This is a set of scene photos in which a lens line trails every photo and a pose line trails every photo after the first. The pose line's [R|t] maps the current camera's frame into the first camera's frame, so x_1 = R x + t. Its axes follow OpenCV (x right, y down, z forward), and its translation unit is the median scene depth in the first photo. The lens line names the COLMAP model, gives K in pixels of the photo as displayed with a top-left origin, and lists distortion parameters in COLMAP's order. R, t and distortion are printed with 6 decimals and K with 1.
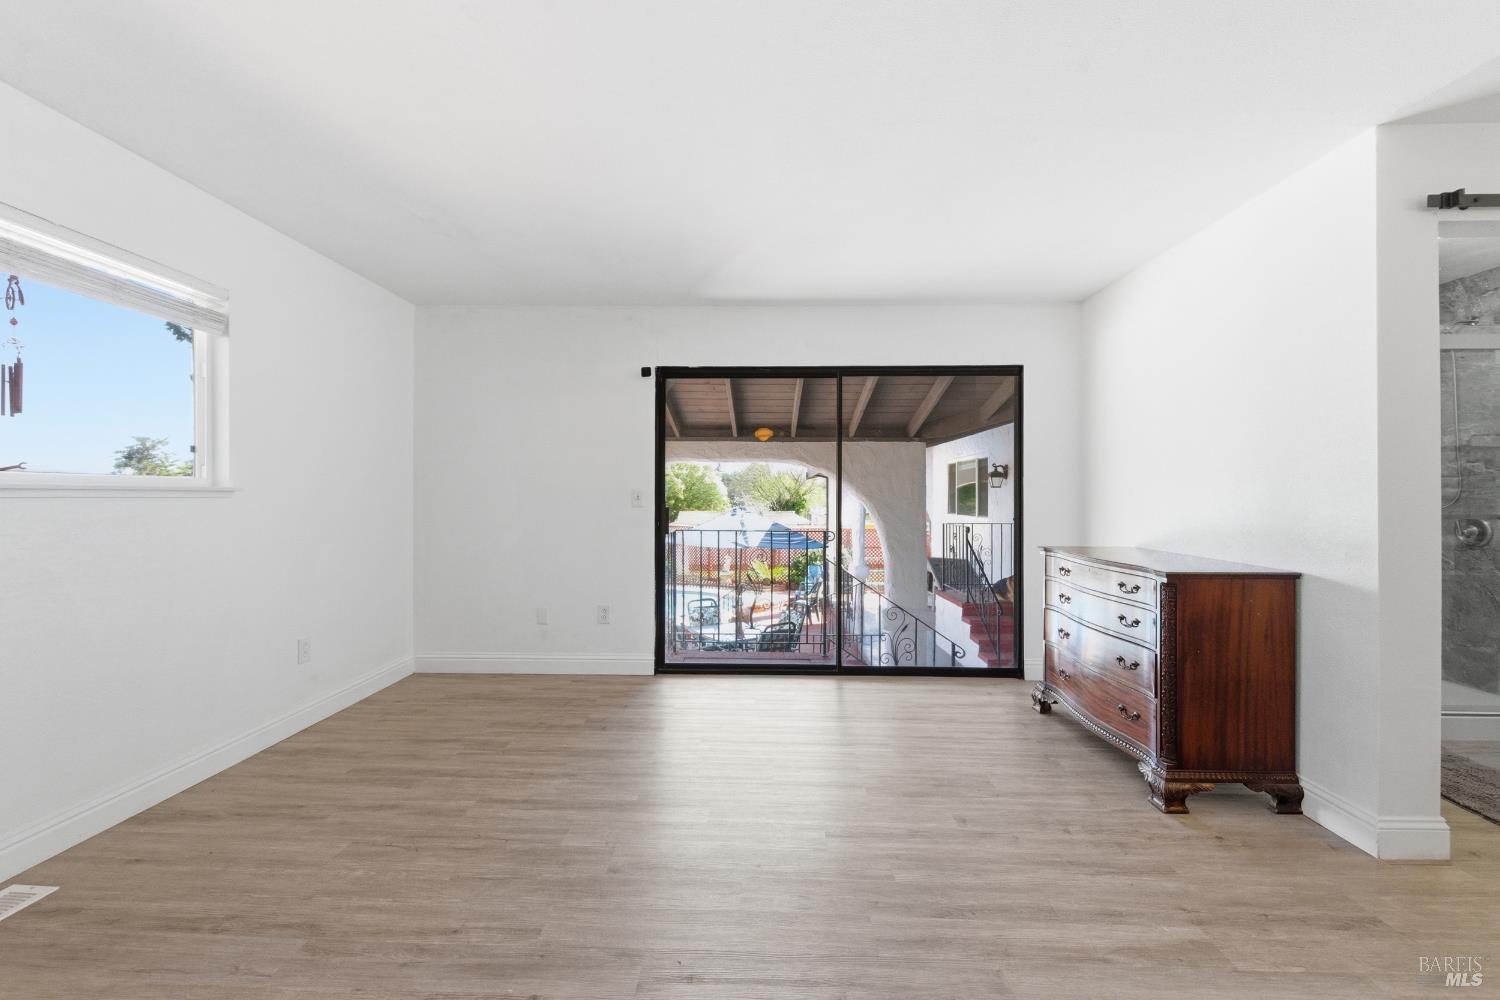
lens RADIAL K [[595.5, 0, 739.9], [0, 595.5, 492.4], [0, 0, 1]] dist [0.003061, -0.000169]
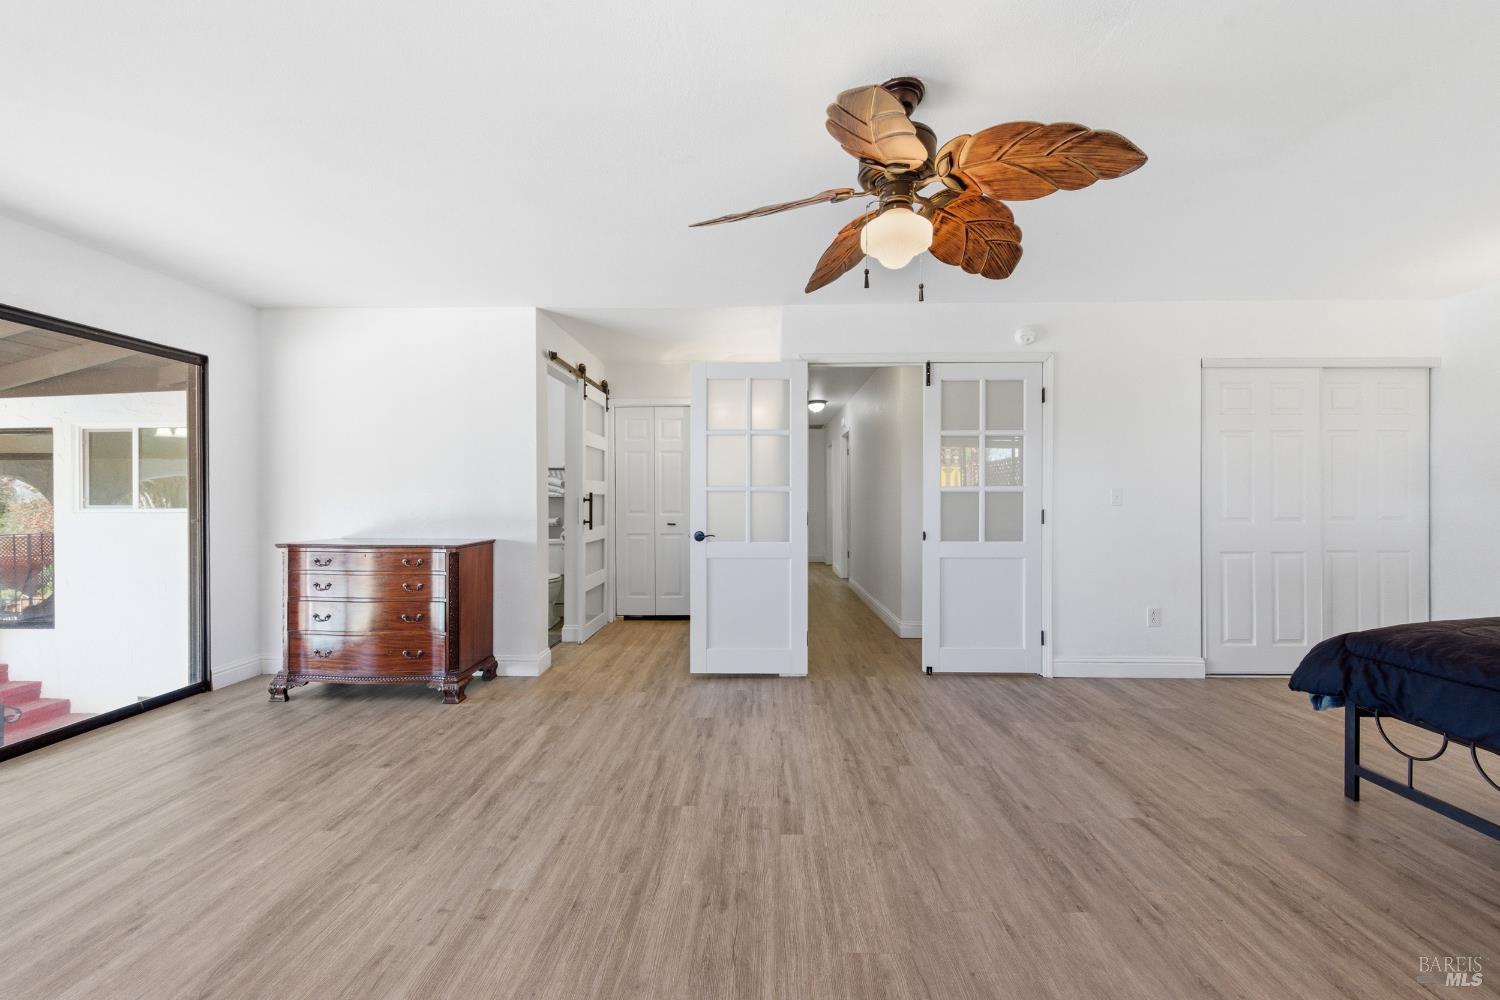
lens RADIAL K [[595.5, 0, 745.2], [0, 595.5, 497.8], [0, 0, 1]] dist [0.003061, -0.000169]
pose [[0.000091, -0.005266, 0.999986, -0.863897], [-0.004599, 0.999976, 0.005266, 0.001086], [-0.999989, -0.004599, 0.000067, 0.289544]]
